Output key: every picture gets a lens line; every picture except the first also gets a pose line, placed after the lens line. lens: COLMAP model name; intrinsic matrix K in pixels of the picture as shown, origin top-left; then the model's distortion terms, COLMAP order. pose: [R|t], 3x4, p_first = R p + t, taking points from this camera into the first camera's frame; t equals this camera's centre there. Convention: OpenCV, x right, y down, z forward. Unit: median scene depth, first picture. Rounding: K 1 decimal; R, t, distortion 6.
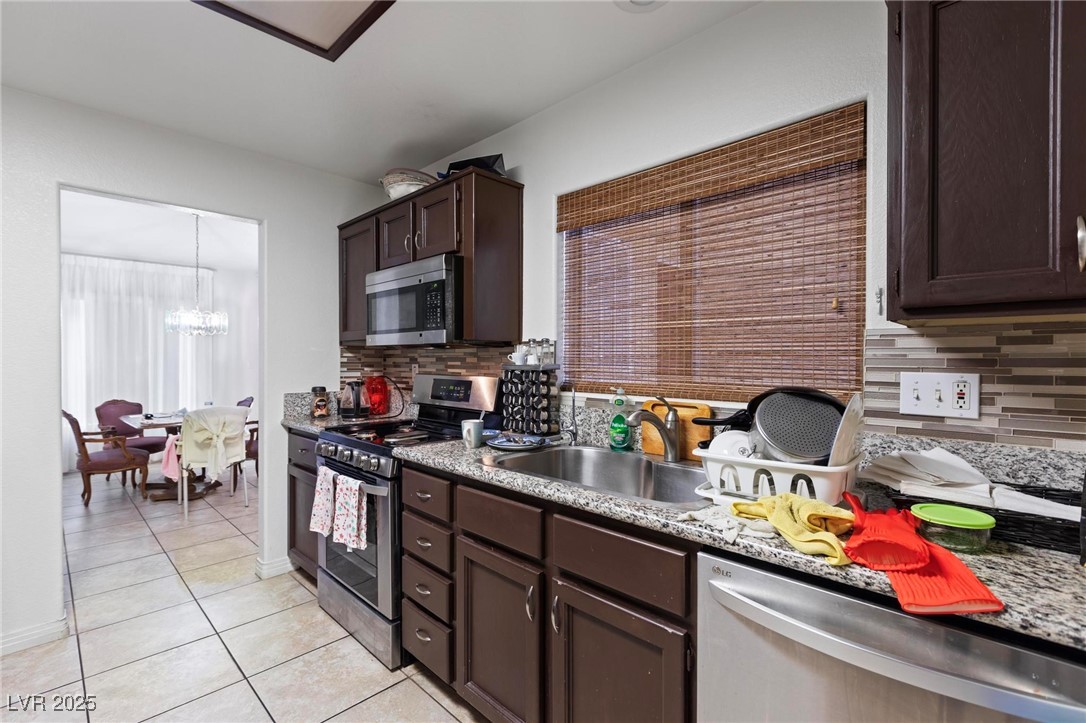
lens RADIAL K [[488.3, 0, 543.0], [0, 488.3, 361.5], [0, 0, 1]] dist [-0.000017, -0.000196]
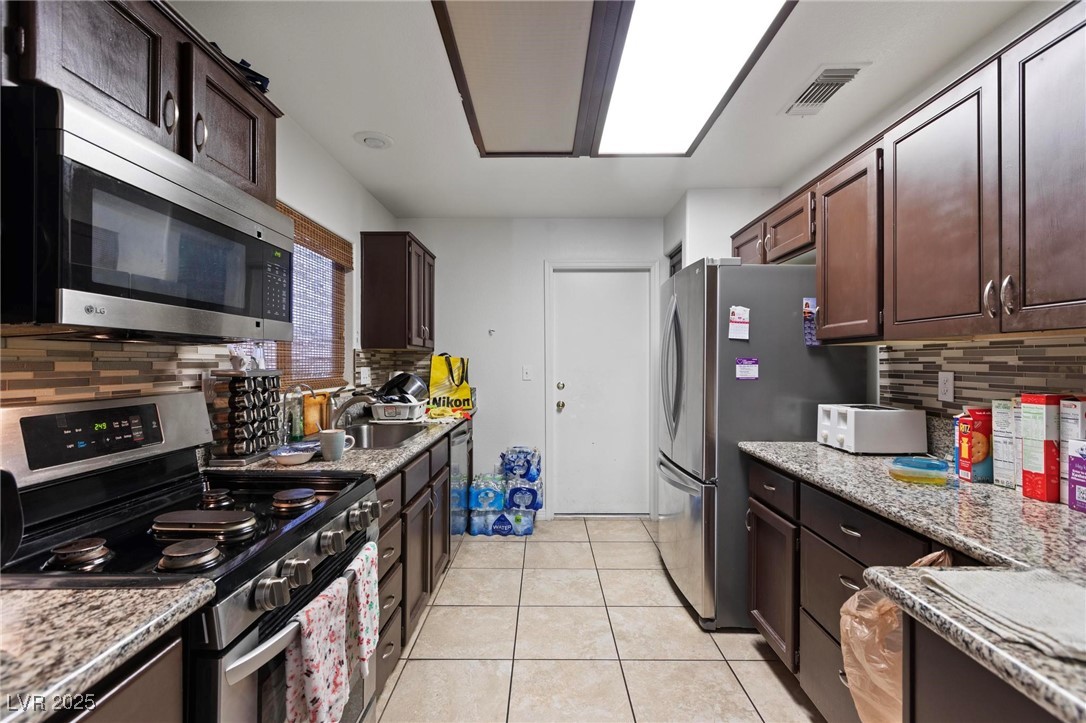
lens RADIAL K [[488.4, 0, 549.5], [0, 488.4, 364.5], [0, 0, 1]] dist [-0.000157, -0.001060]
pose [[-0.701240, -0.005169, 0.712906, -0.571222], [0.003697, 0.999934, 0.010886, -0.005989], [-0.712916, 0.010270, -0.701175, 0.715229]]
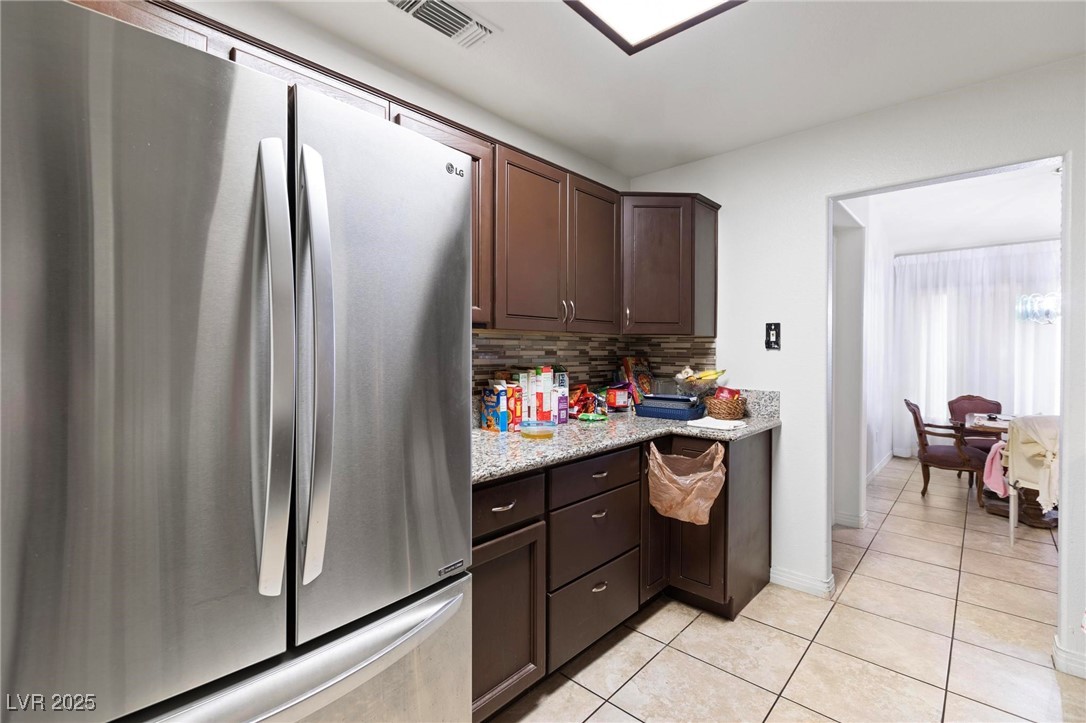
lens RADIAL K [[492.6, 0, 543.4], [0, 492.6, 350.3], [0, 0, 1]] dist [-0.000162, -0.000271]
pose [[0.035392, 0.001398, -0.999373, 0.070723], [-0.011631, 0.999932, 0.000987, -0.001598], [0.999306, 0.011589, 0.035406, 0.159211]]
